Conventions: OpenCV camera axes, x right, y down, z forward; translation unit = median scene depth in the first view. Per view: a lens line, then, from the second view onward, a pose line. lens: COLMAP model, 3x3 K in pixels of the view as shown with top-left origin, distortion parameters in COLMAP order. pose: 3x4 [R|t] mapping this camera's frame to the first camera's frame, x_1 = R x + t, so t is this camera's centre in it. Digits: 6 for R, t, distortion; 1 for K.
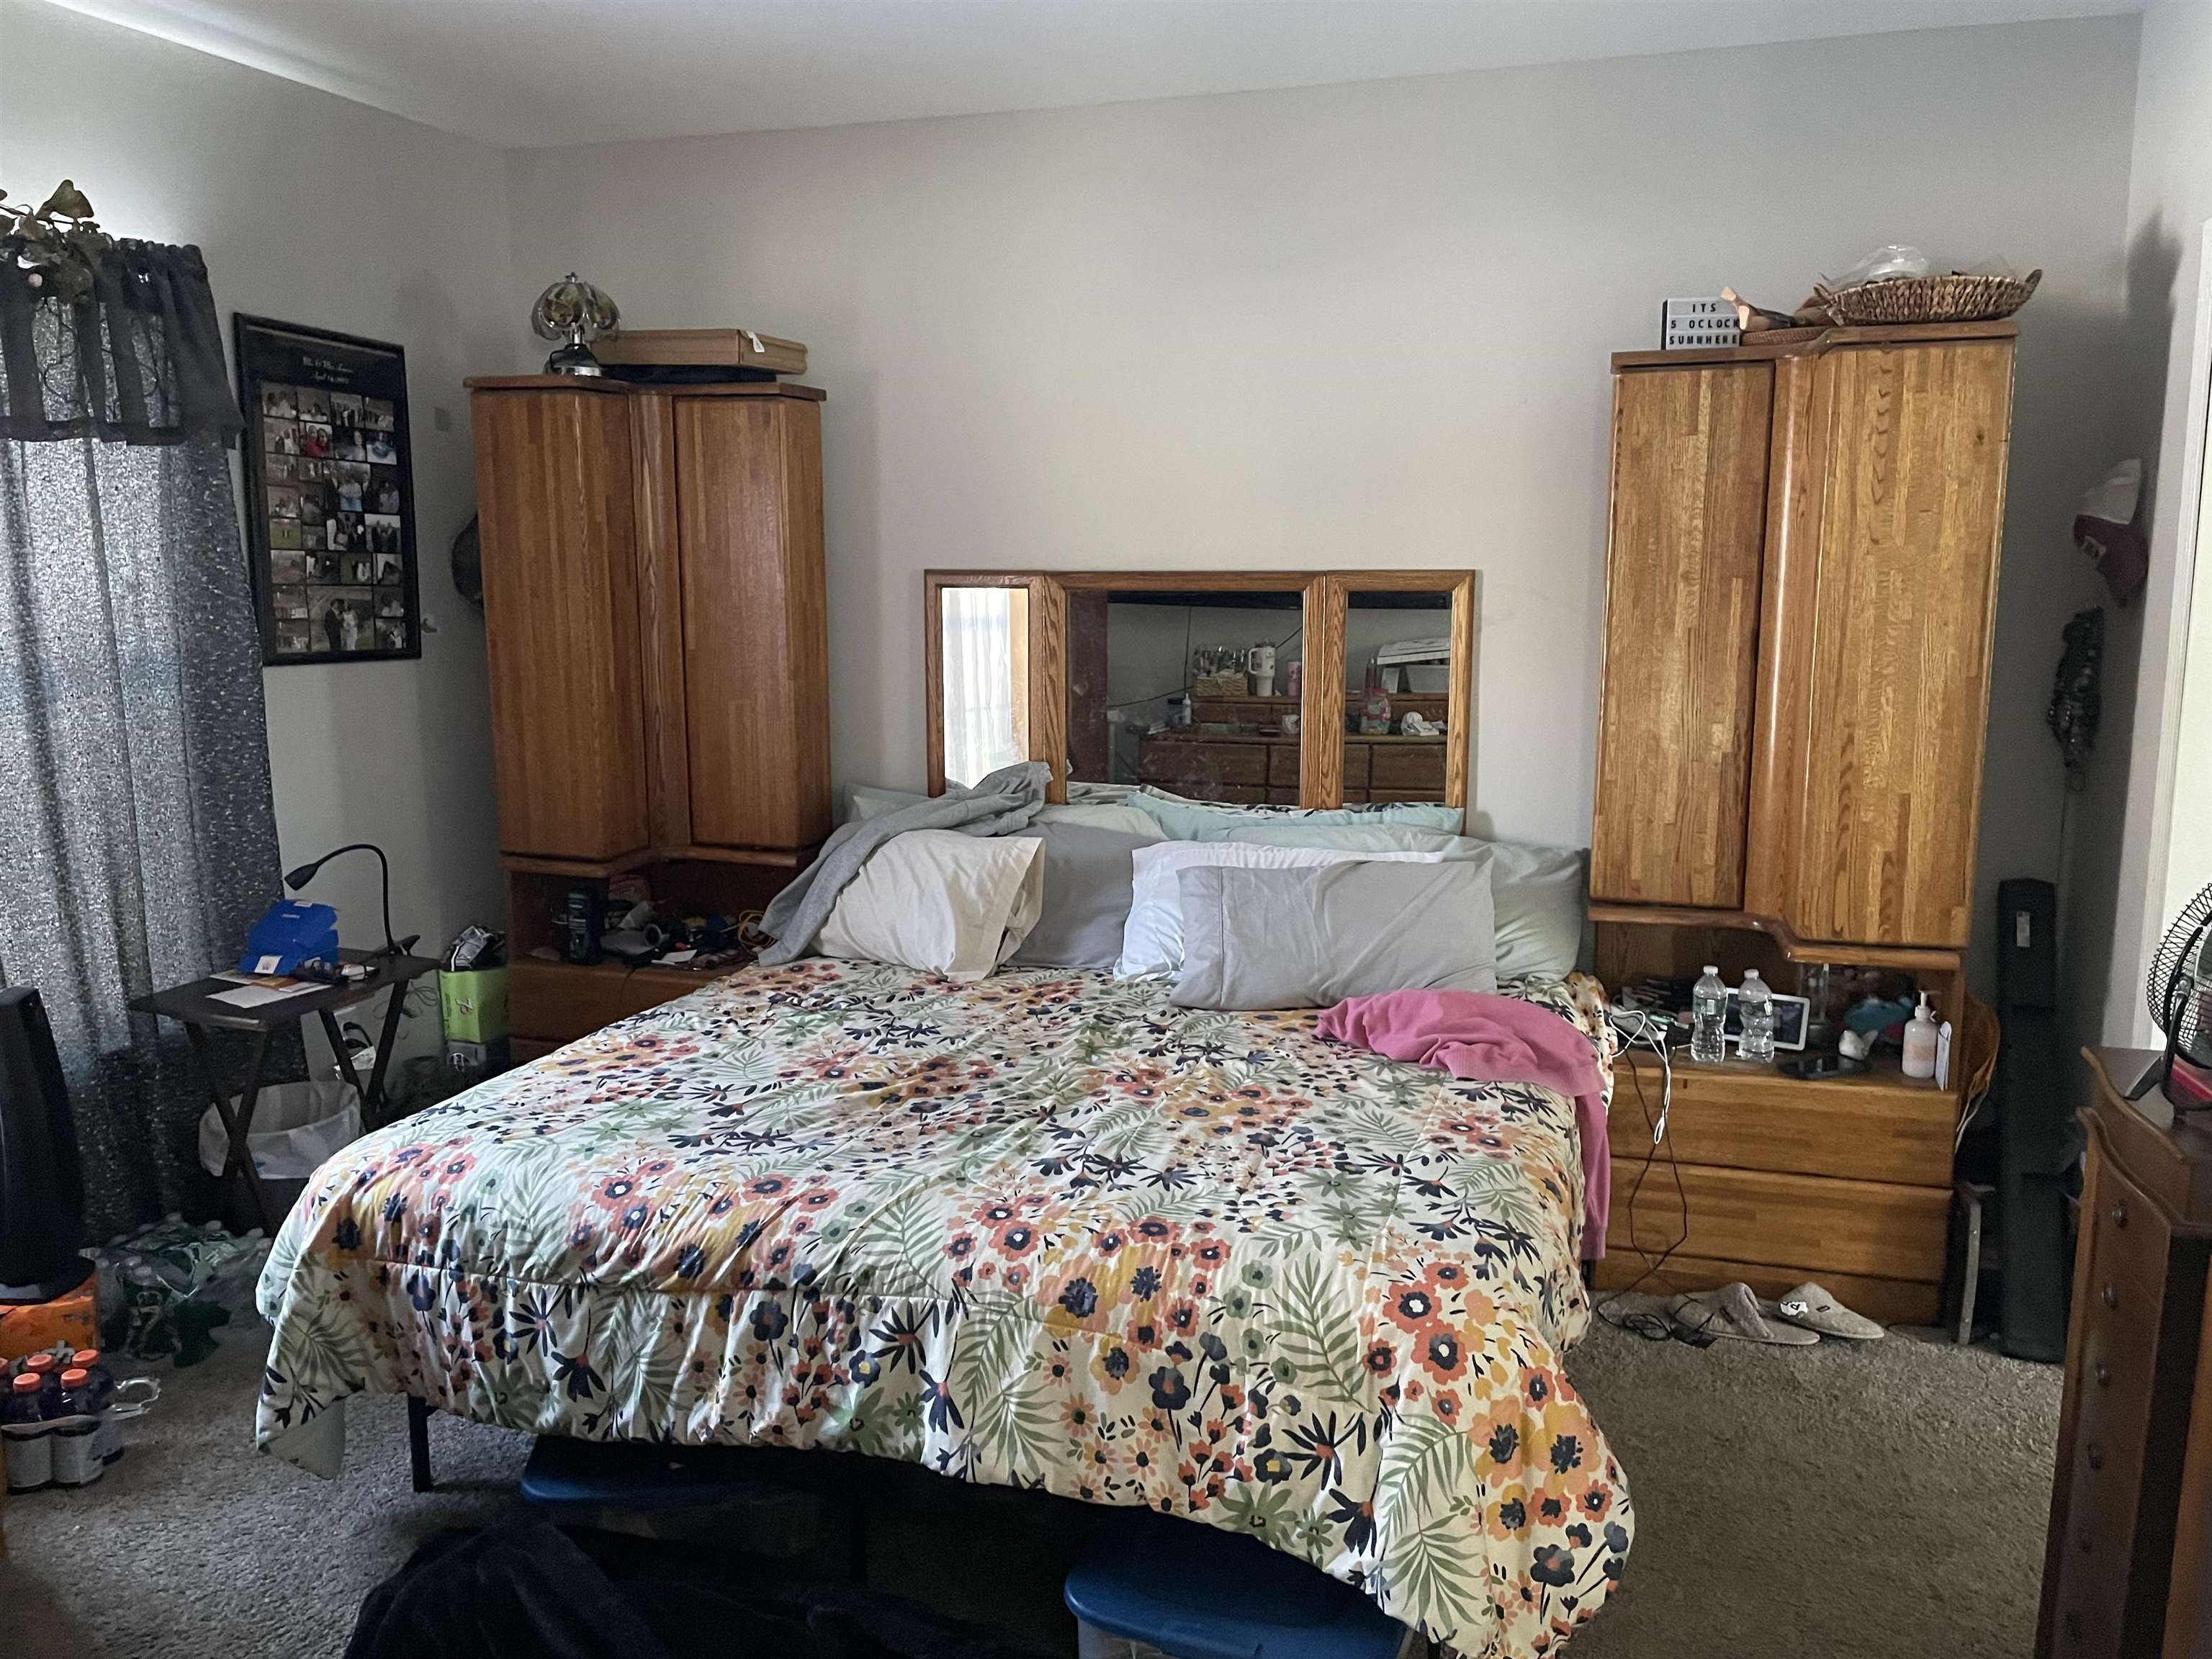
lens RADIAL K [[1656.6, 0, 1107.1], [0, 1656.6, 830.2], [0, 0, 1]] dist [0.010796, -0.006883]
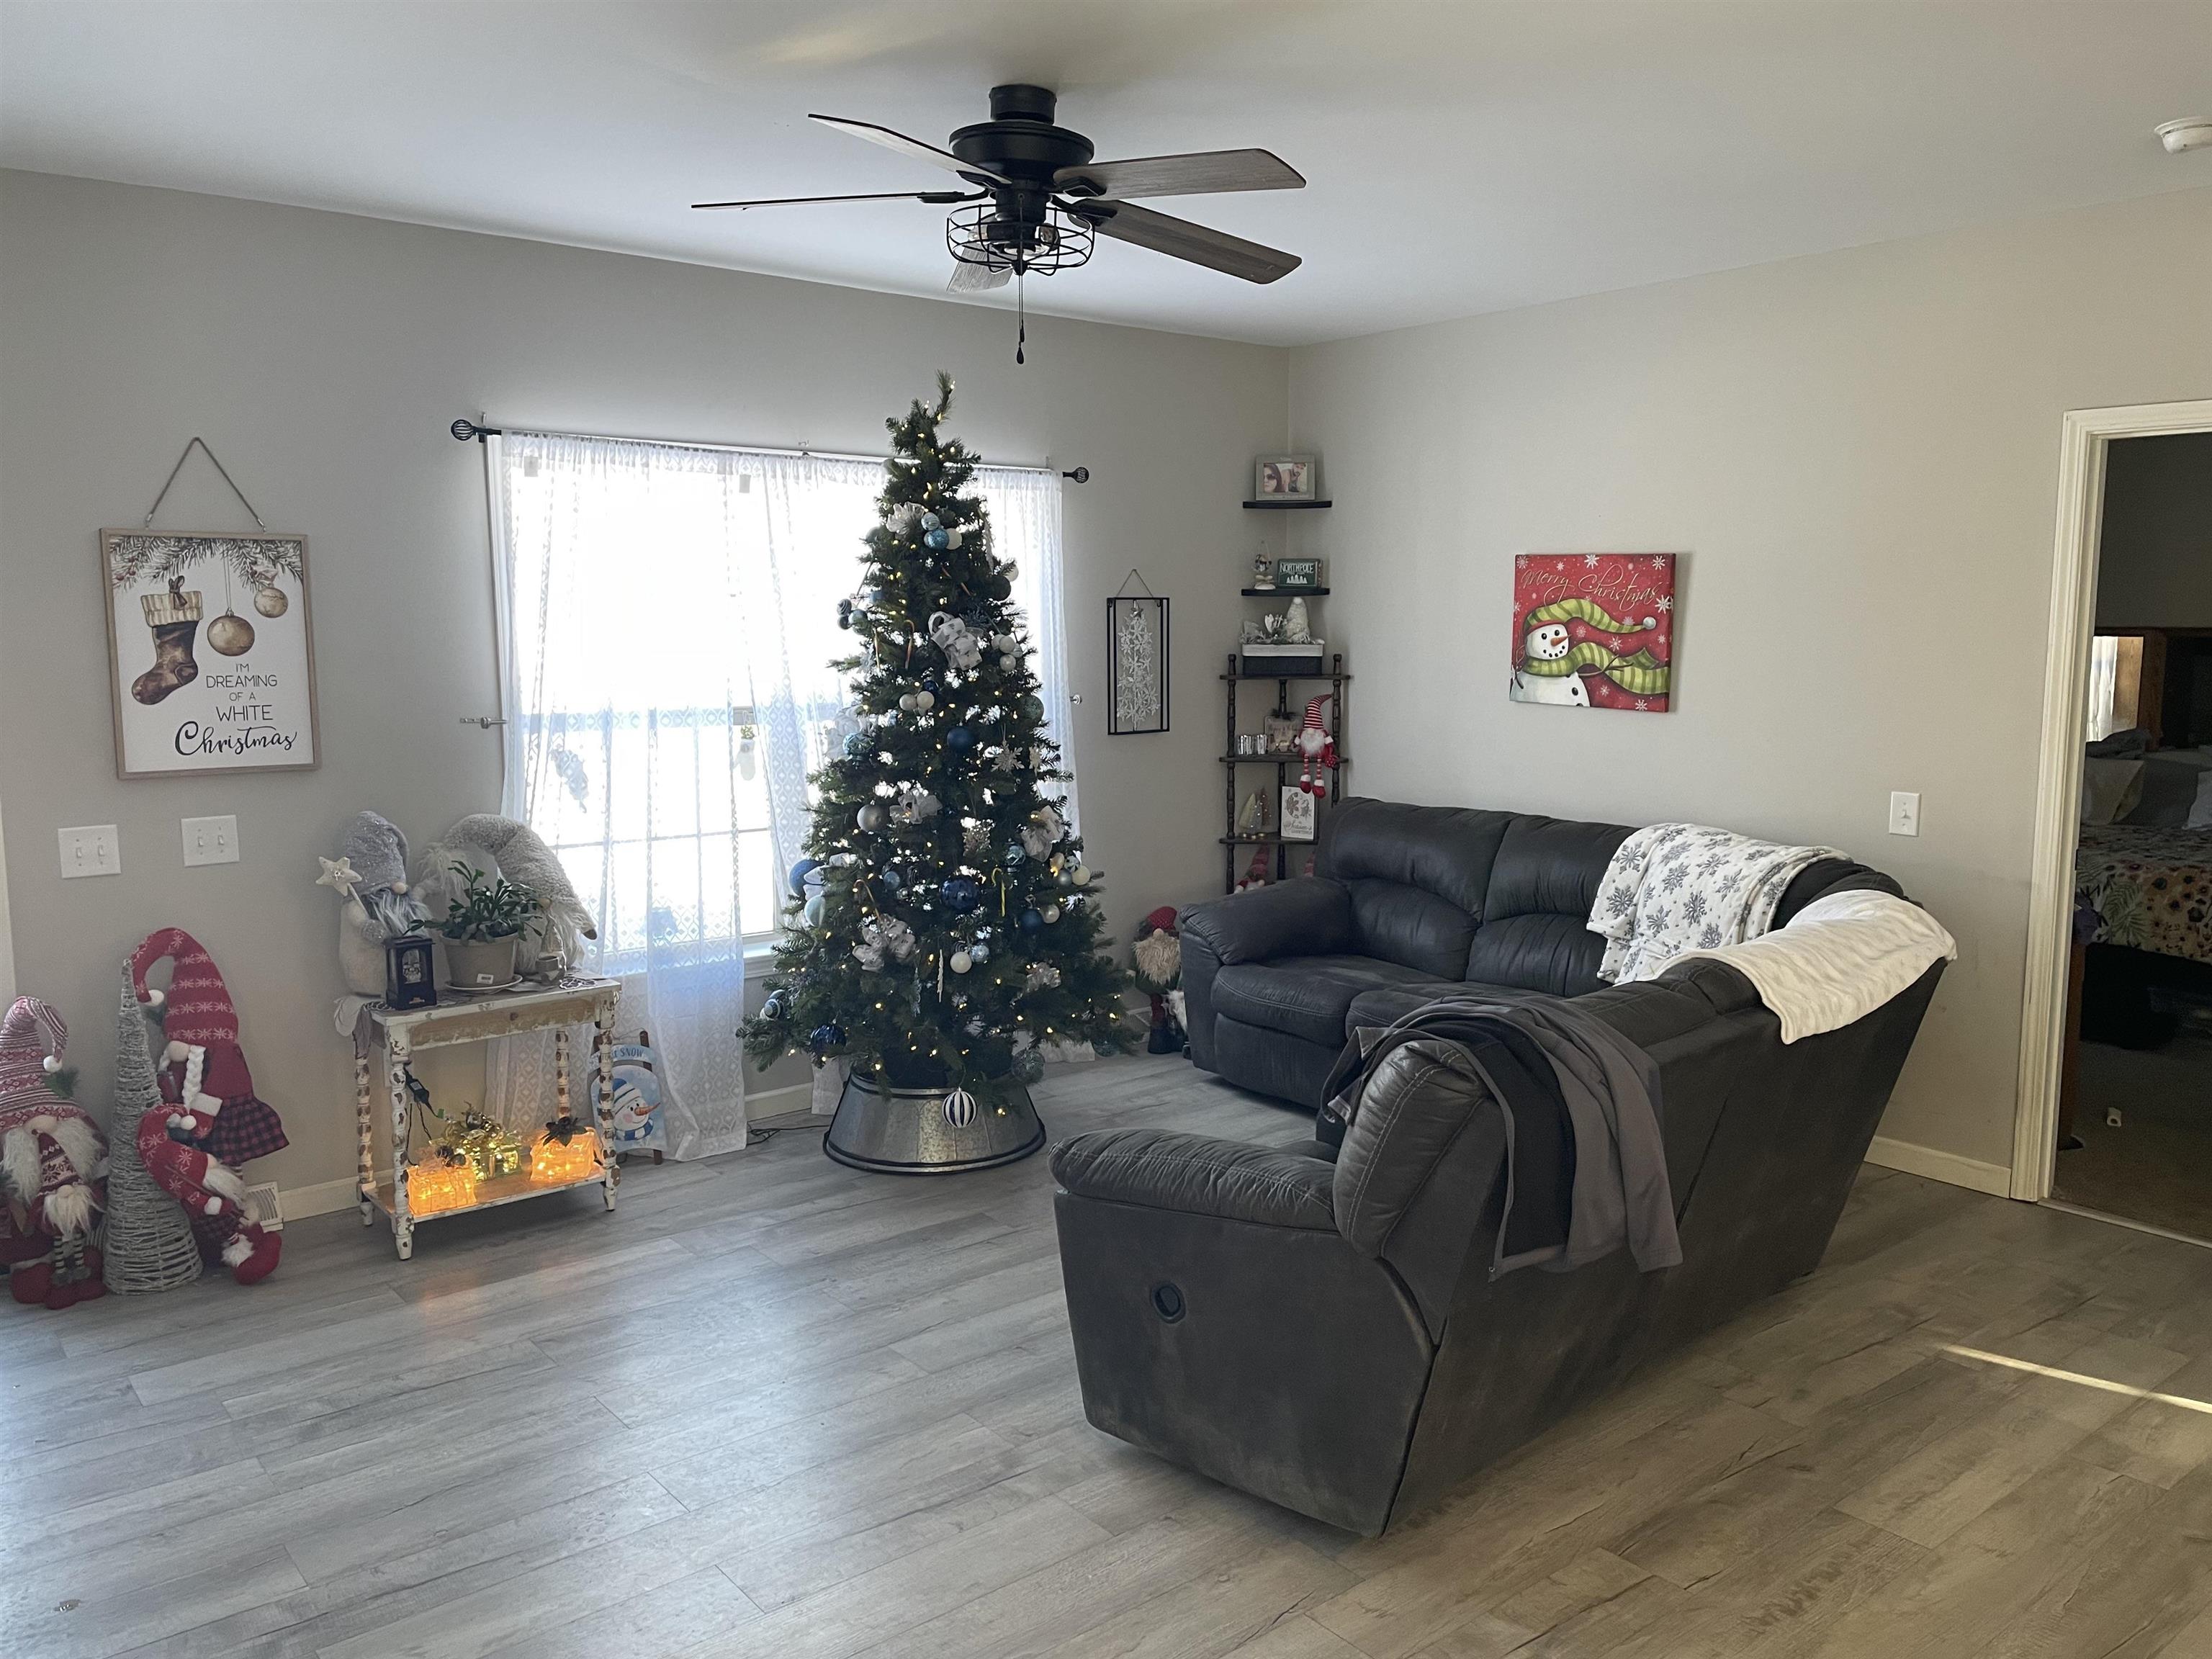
lens RADIAL K [[1656.6, 0, 1109.4], [0, 1656.6, 825.1], [0, 0, 1]] dist [0.010796, -0.006883]
pose [[0.836863, 0.061112, -0.543991, 0.019444], [-0.083834, 0.996334, -0.017041, 0.381015], [0.540955, 0.059866, 0.838918, -2.340809]]
